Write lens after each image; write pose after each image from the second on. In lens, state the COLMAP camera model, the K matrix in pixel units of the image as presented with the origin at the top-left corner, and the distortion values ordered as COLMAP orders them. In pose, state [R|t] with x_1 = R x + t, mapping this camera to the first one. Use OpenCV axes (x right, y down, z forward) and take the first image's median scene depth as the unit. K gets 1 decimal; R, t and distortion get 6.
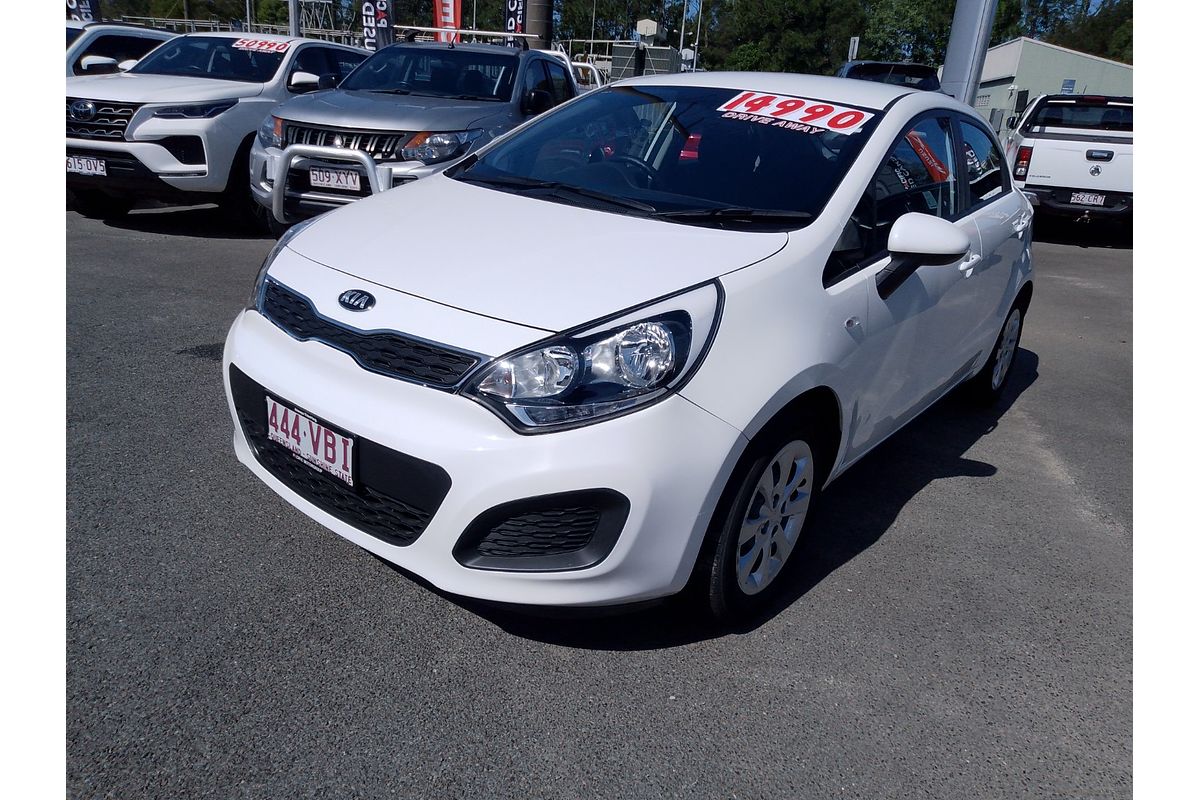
lens RADIAL K [[799.9, 0, 596.1], [0, 799.9, 393.0], [0, 0, 1]] dist [-0.004606, 0.003131]
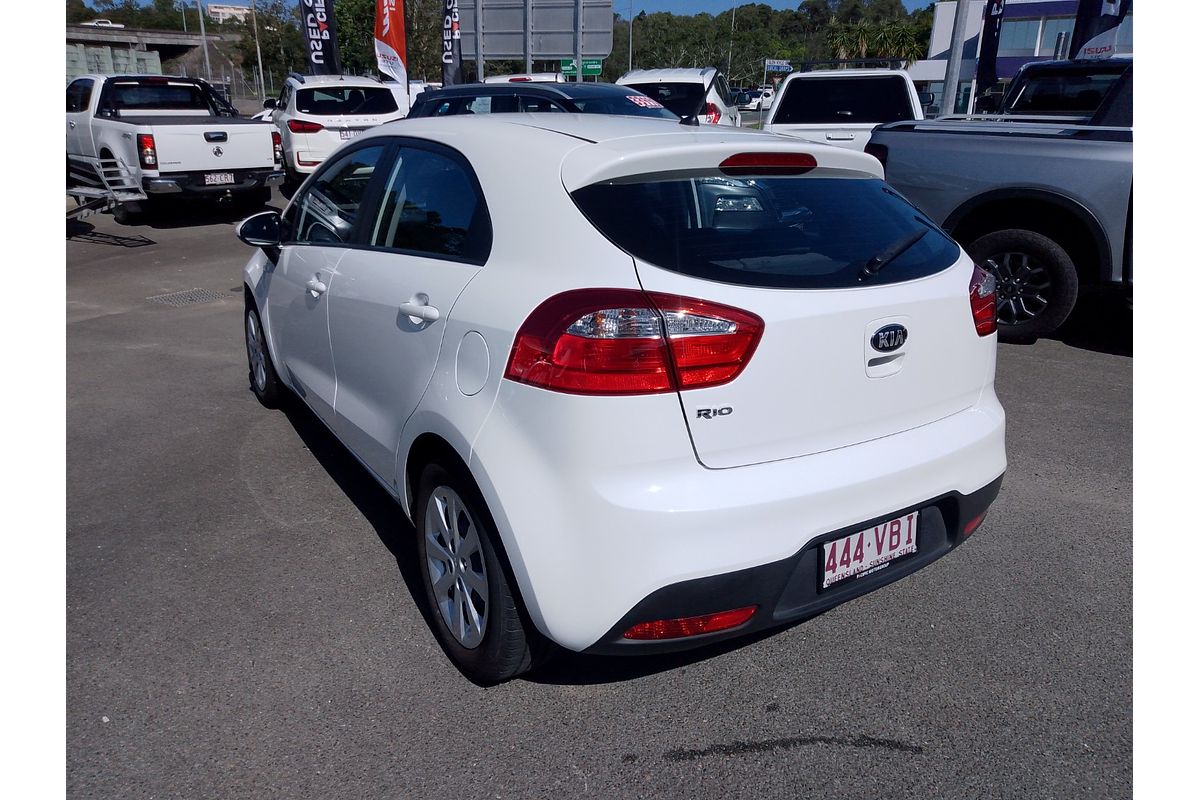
lens RADIAL K [[799.3, 0, 592.2], [0, 799.3, 397.4], [0, 0, 1]] dist [-0.005469, 0.001646]
pose [[0.363848, -0.368805, 0.855334, -0.267994], [0.323883, 0.911067, 0.255061, -0.117764], [-0.873335, 0.184225, 0.450940, 0.201805]]
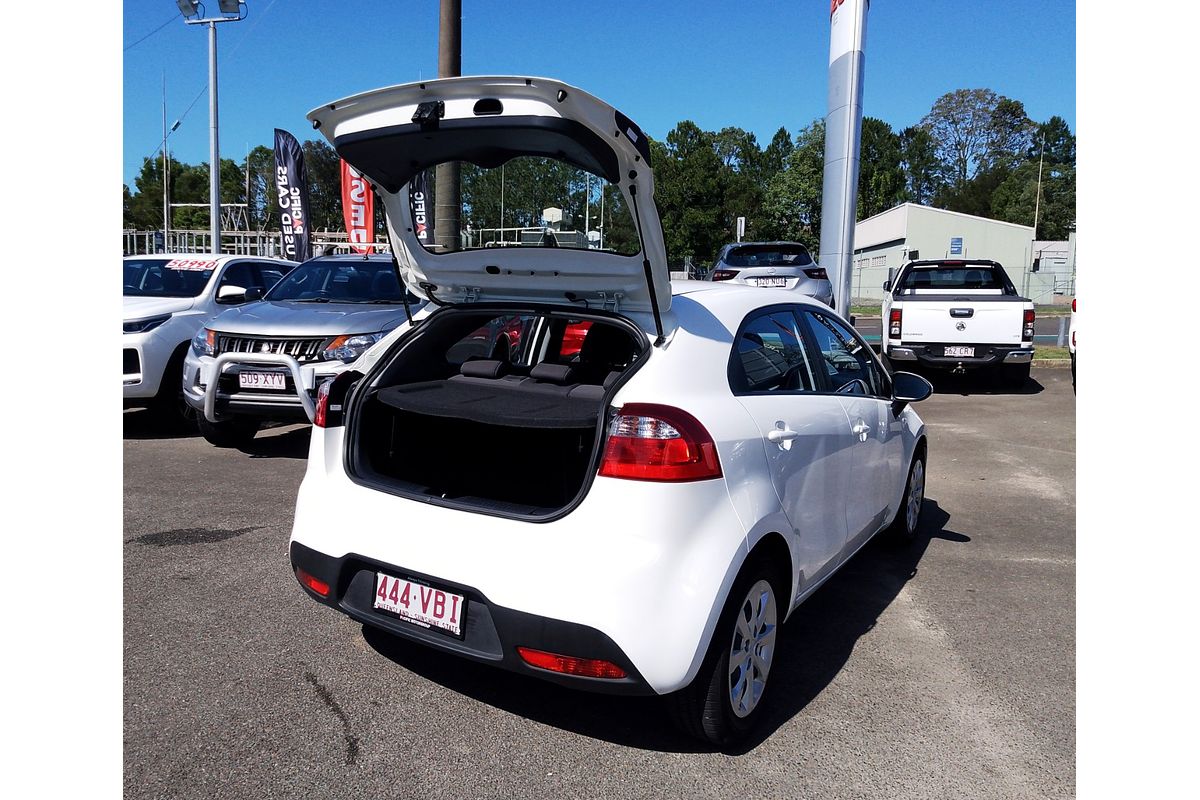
lens RADIAL K [[832.9, 0, 551.9], [0, 832.9, 385.4], [0, 0, 1]] dist [0.055780, -0.126329]
pose [[0.997244, -0.061861, 0.040948, 0.020072], [0.069414, 0.972845, -0.220802, 0.018164], [-0.026177, 0.223036, 0.974459, -0.106544]]
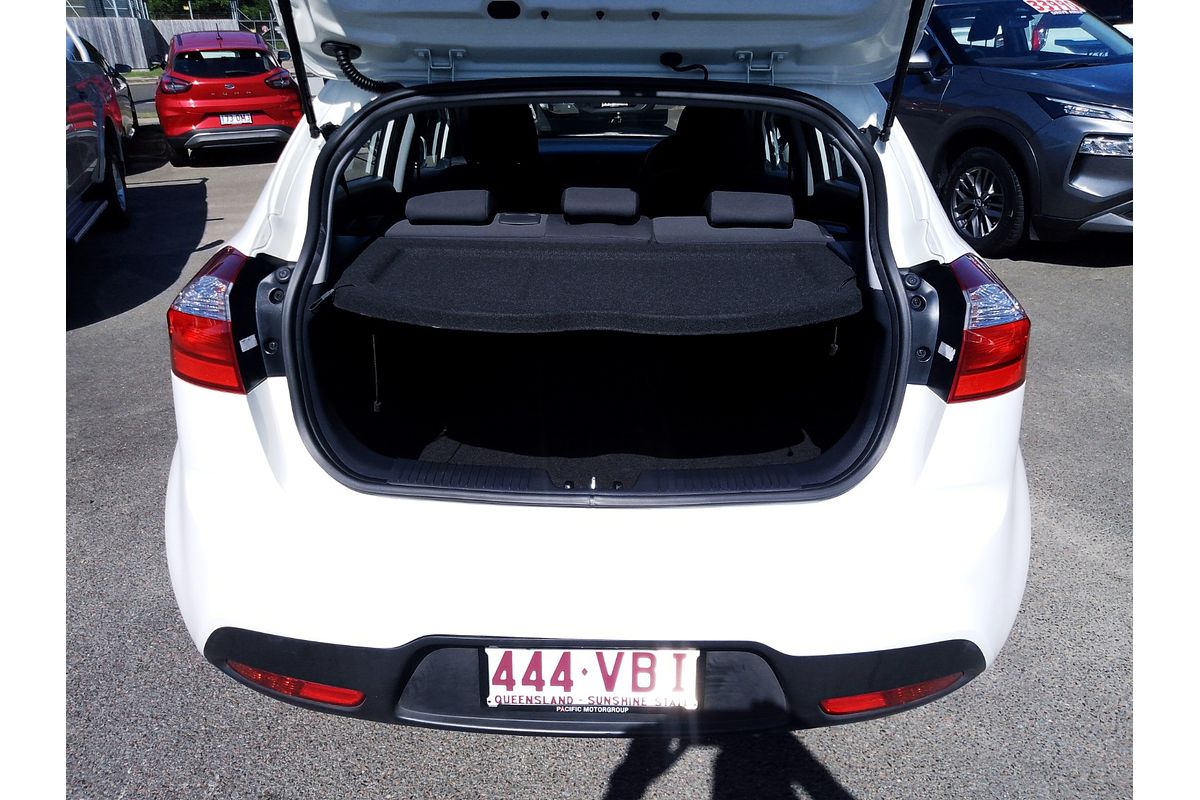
lens RADIAL K [[797.9, 0, 598.1], [0, 797.9, 394.5], [0, 0, 1]] dist [-0.001595, -0.000346]
pose [[0.811431, -0.309971, 0.495477, -0.094037], [0.260403, 0.950716, 0.168314, -0.064845], [-0.523230, -0.007552, 0.852158, 0.096857]]
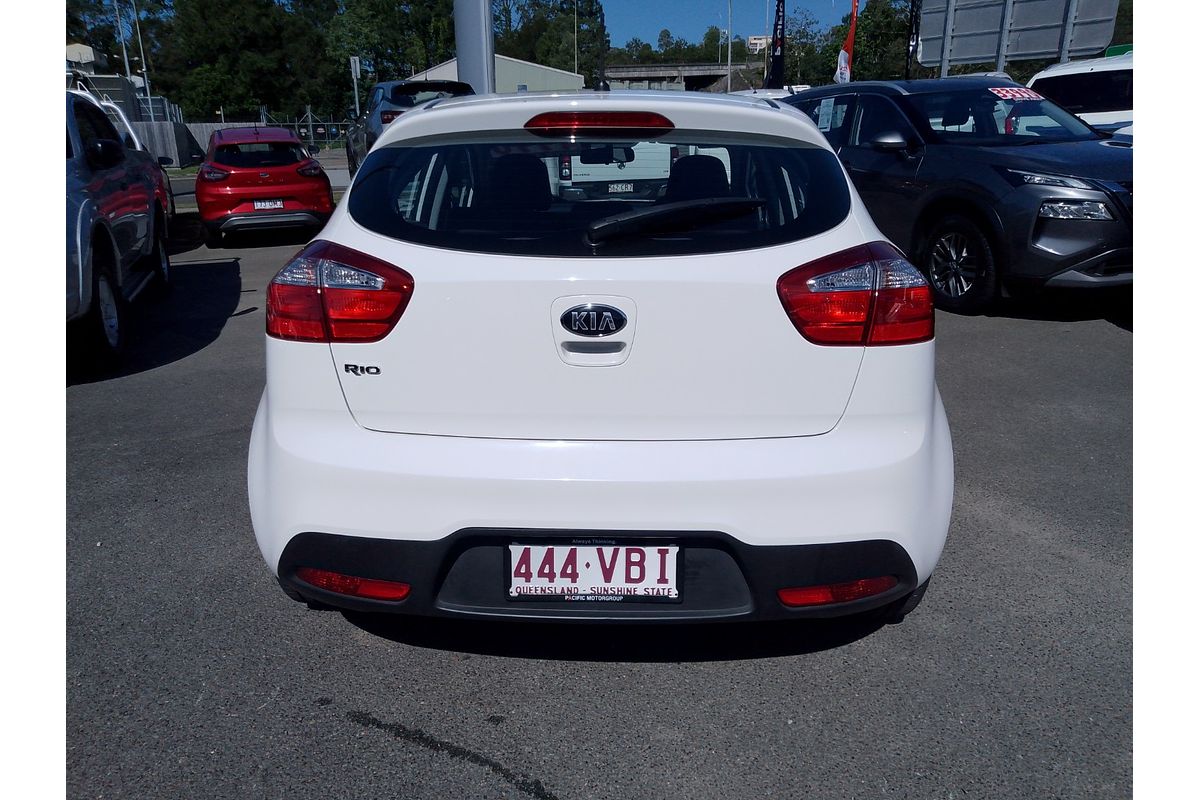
lens RADIAL K [[799.9, 0, 596.1], [0, 799.9, 393.0], [0, 0, 1]] dist [-0.004606, 0.003131]
pose [[0.817942, -0.254195, 0.516097, -0.128646], [0.263476, 0.962996, 0.056736, -0.035293], [-0.511421, 0.089572, 0.854649, 0.053133]]
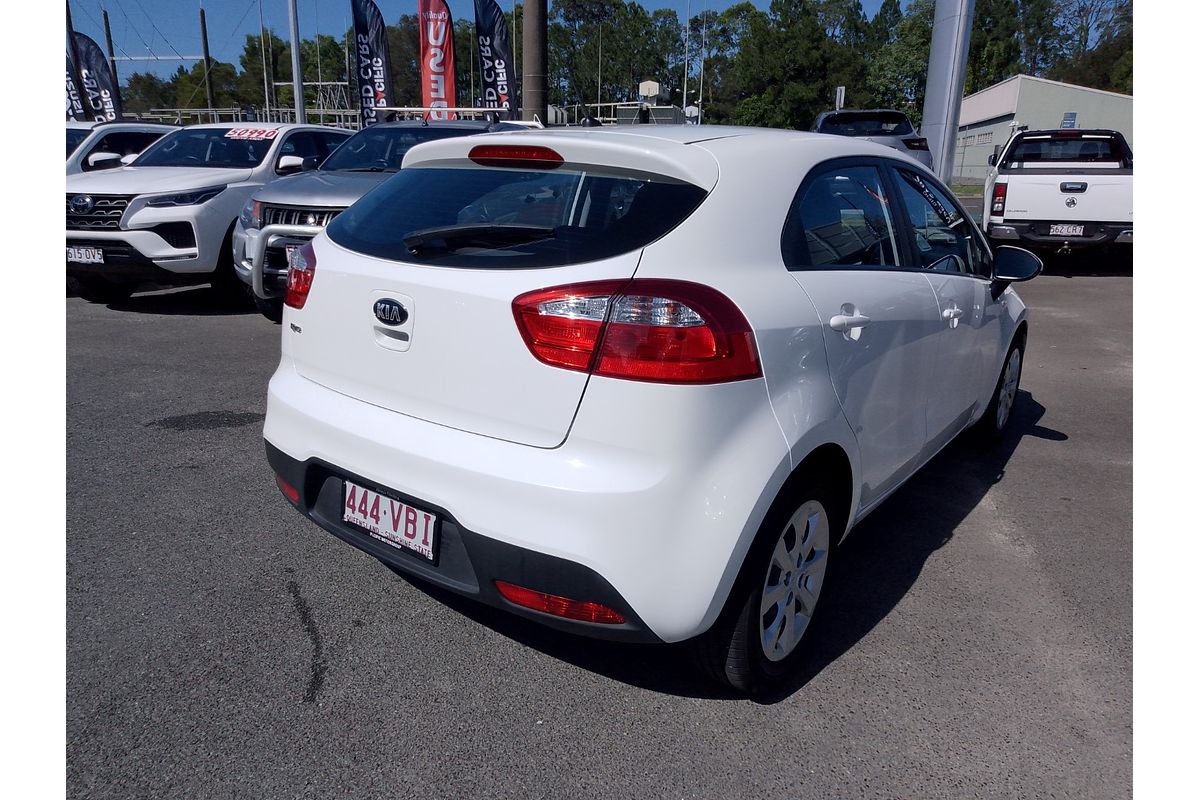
lens RADIAL K [[802.2, 0, 596.1], [0, 802.2, 391.1], [0, 0, 1]] dist [-0.001863, -0.002443]
pose [[0.998189, -0.050980, -0.031922, 0.055484], [0.048590, 0.996248, -0.071621, 0.005003], [0.035453, 0.069940, 0.996921, -0.023859]]
